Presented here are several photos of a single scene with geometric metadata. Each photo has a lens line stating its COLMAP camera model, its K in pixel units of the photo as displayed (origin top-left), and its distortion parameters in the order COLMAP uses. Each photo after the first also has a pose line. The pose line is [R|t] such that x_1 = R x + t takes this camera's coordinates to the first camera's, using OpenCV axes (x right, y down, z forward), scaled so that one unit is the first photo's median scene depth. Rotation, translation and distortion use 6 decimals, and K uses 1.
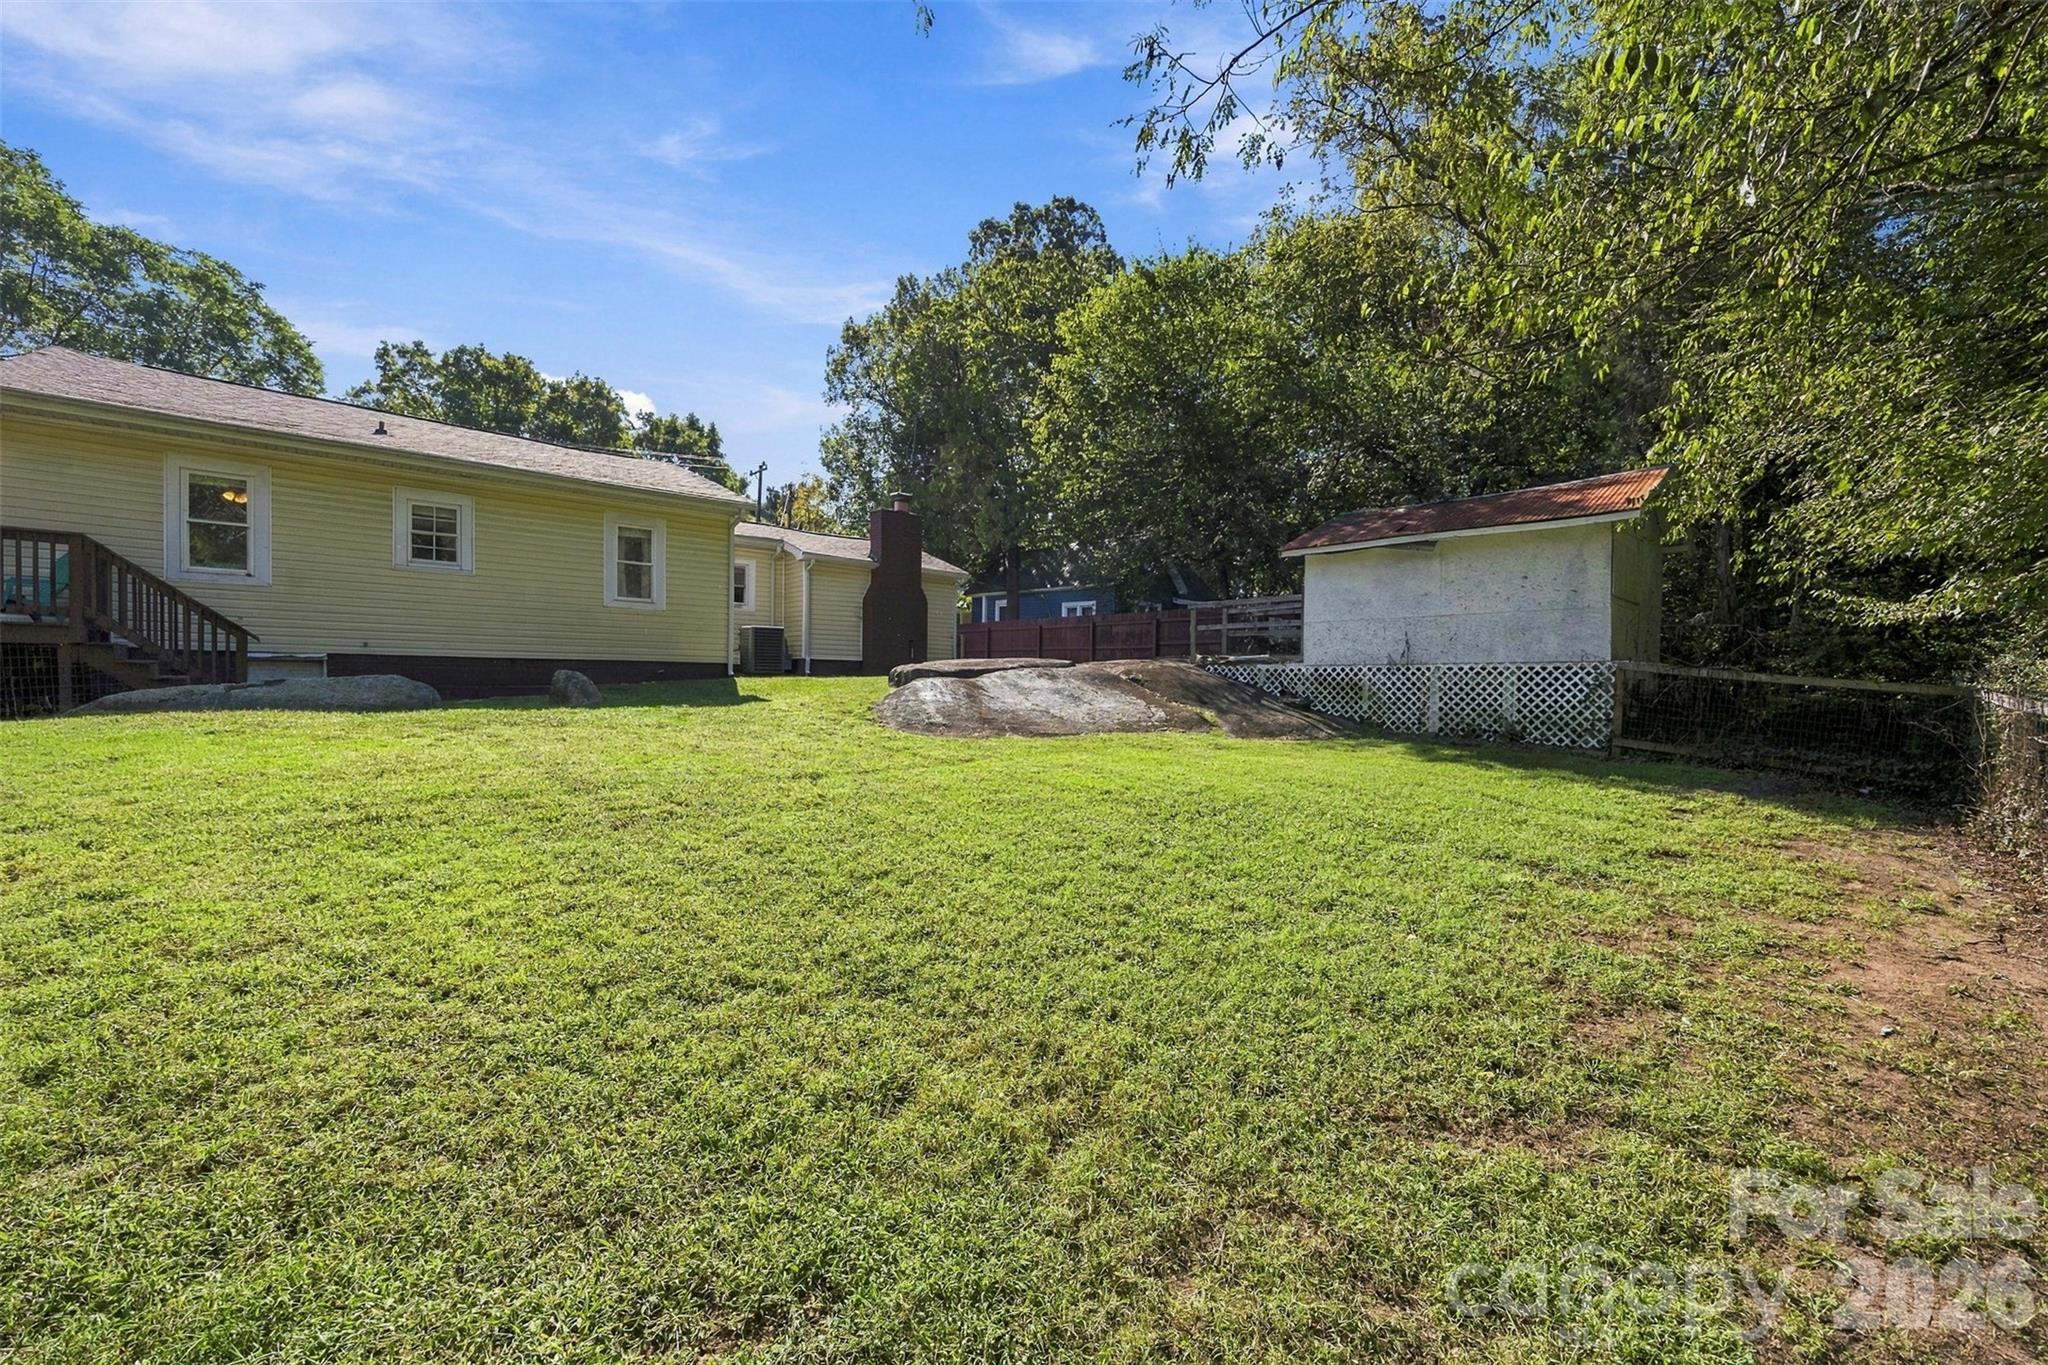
lens RADIAL K [[820.9, 0, 1024.0], [0, 820.9, 682.5], [0, 0, 1]] dist [0.022854, -0.000100]
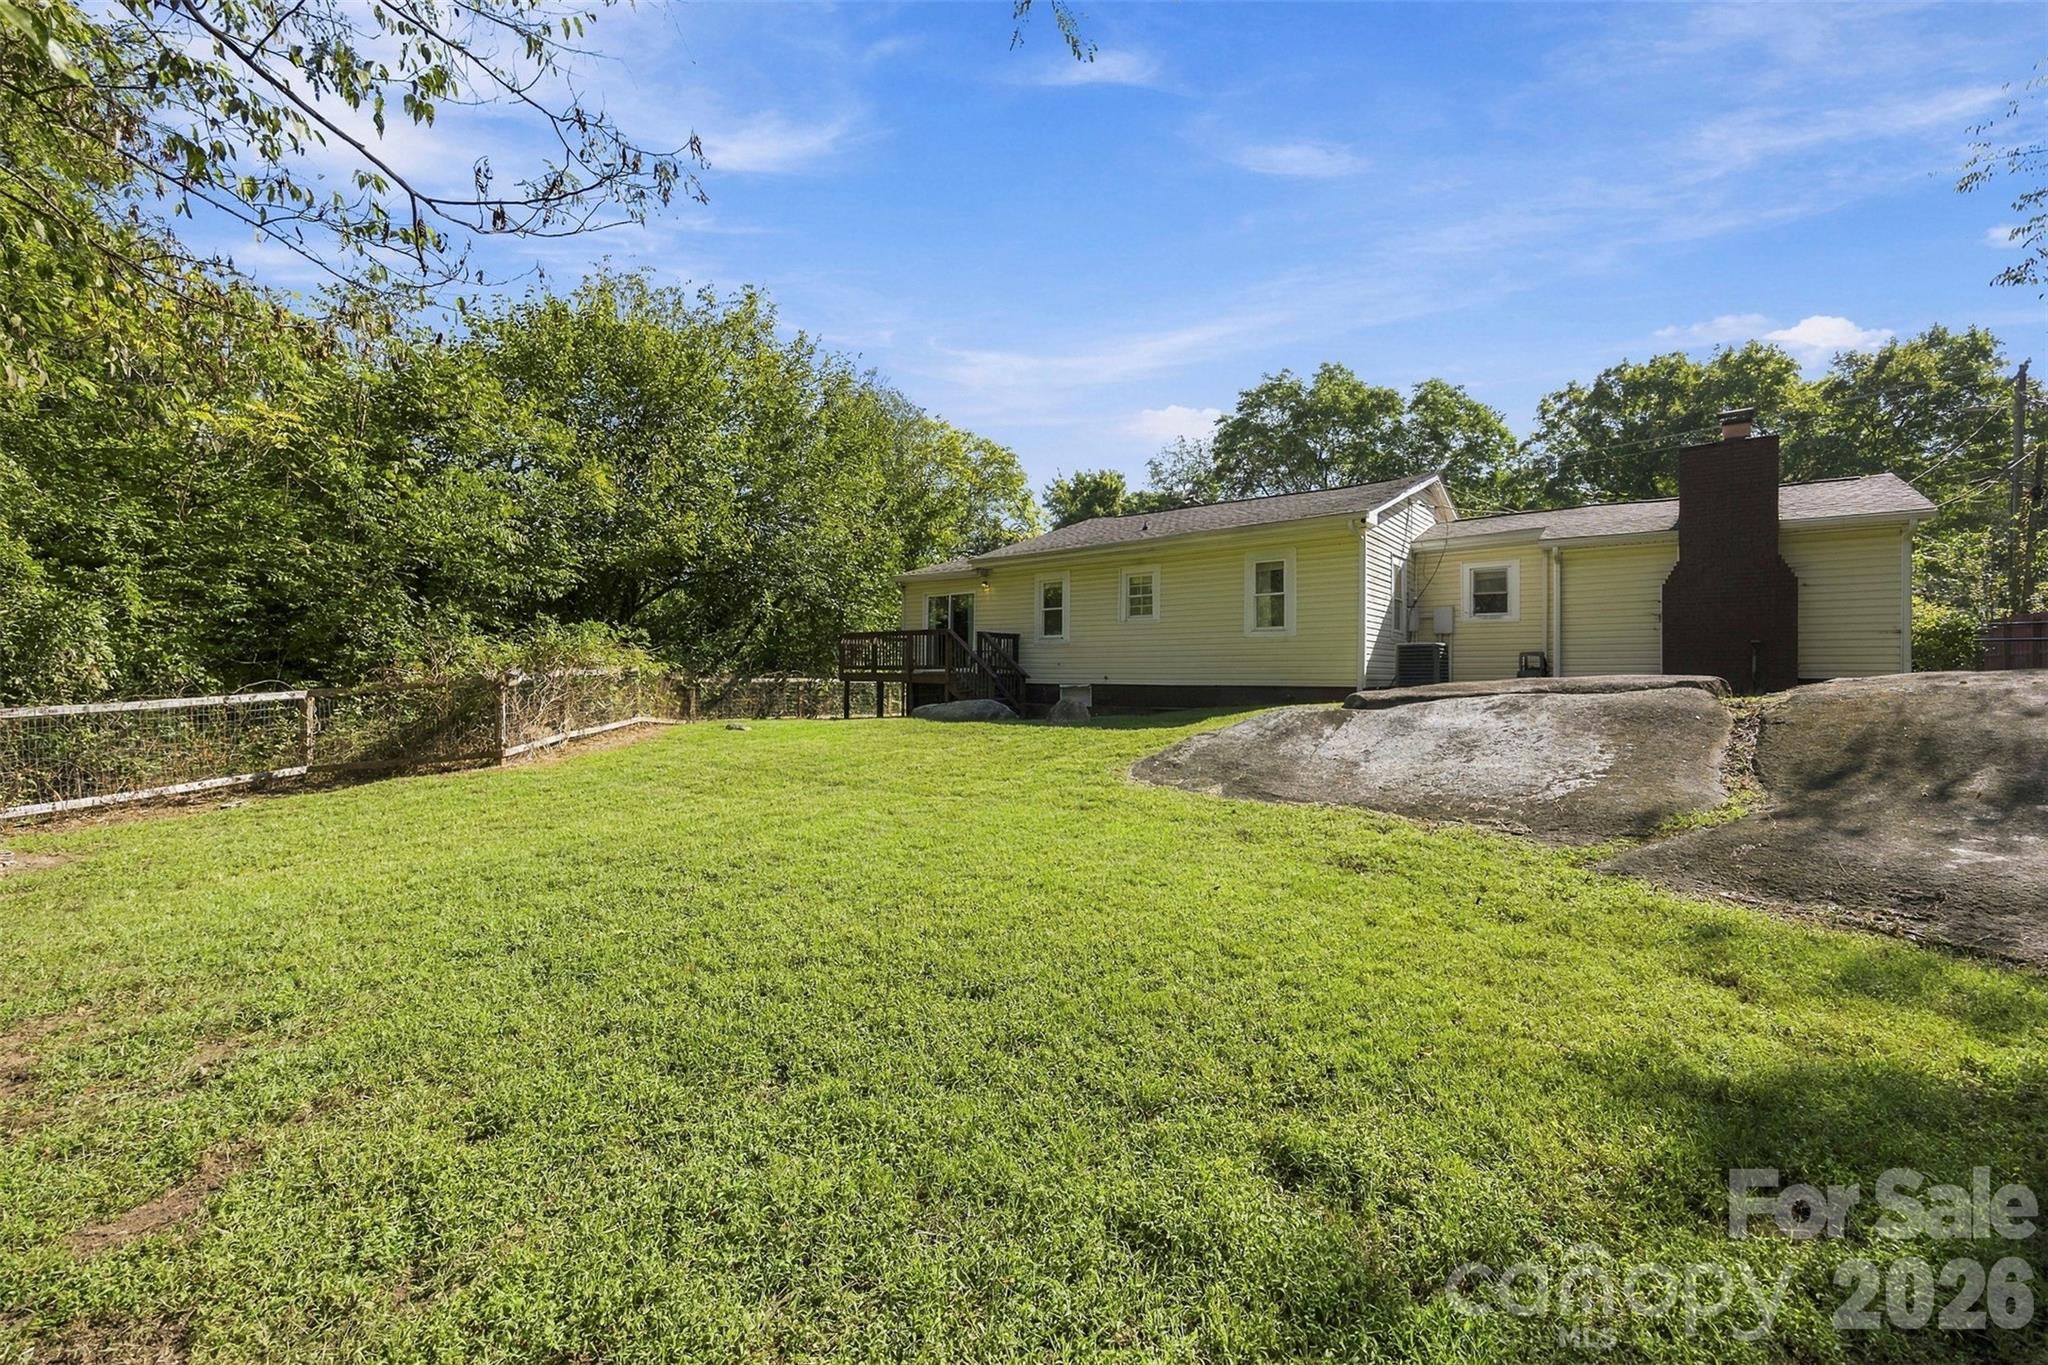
lens RADIAL K [[808.7, 0, 1024.0], [0, 808.7, 682.5], [0, 0, 1]] dist [-0.001069, -0.000170]
pose [[0.172363, -0.016599, -0.984894, 0.380314], [-0.012392, 0.999742, -0.019018, -0.004567], [0.984955, 0.015482, 0.172113, 0.384625]]
